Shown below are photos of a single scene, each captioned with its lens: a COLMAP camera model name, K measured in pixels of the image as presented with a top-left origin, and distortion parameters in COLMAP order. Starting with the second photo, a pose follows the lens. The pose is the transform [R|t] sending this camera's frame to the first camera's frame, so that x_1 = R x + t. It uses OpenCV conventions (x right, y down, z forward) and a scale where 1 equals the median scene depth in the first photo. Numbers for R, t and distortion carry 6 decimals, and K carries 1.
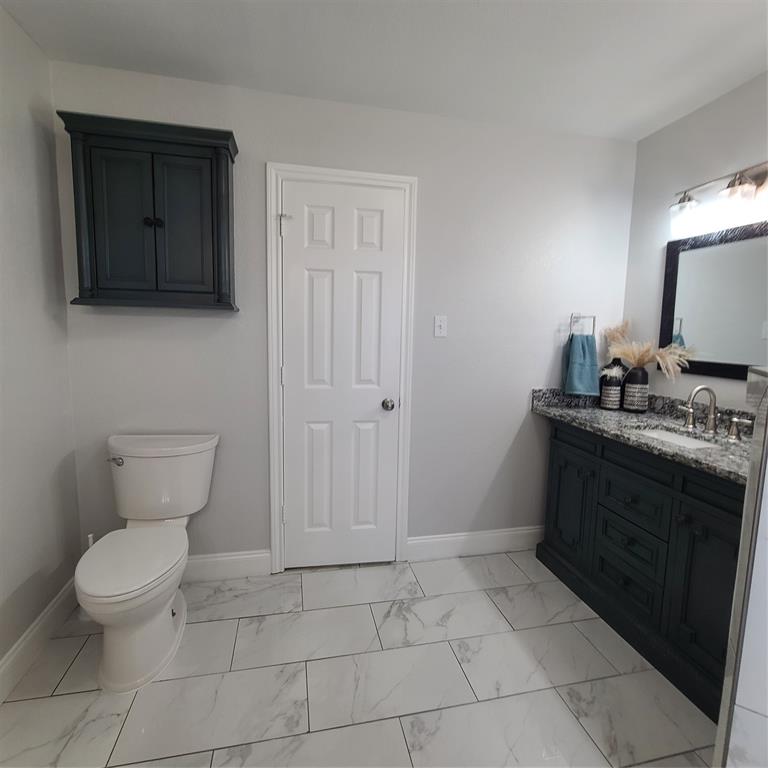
lens RADIAL K [[416.7, 0, 381.9], [0, 416.7, 374.5], [0, 0, 1]] dist [-0.000098, 0.002347]
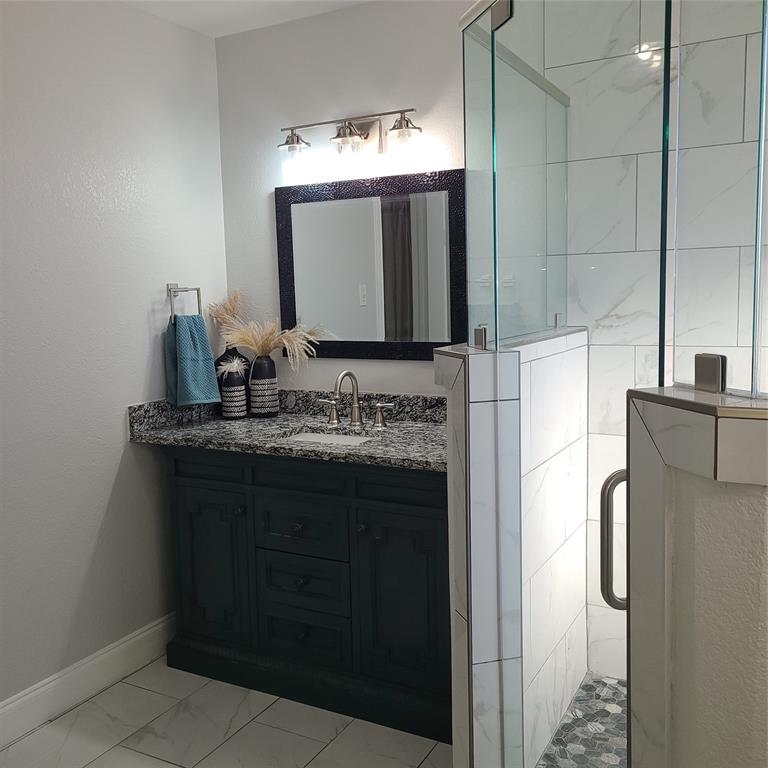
lens RADIAL K [[766.9, 0, 385.3], [0, 766.9, 383.8], [0, 0, 1]] dist [0.049061, 0.000000]
pose [[0.659156, -0.127051, 0.741196, -0.261209], [0.121458, 0.990671, 0.061800, -0.026224], [-0.742132, 0.049289, 0.668438, -0.071329]]
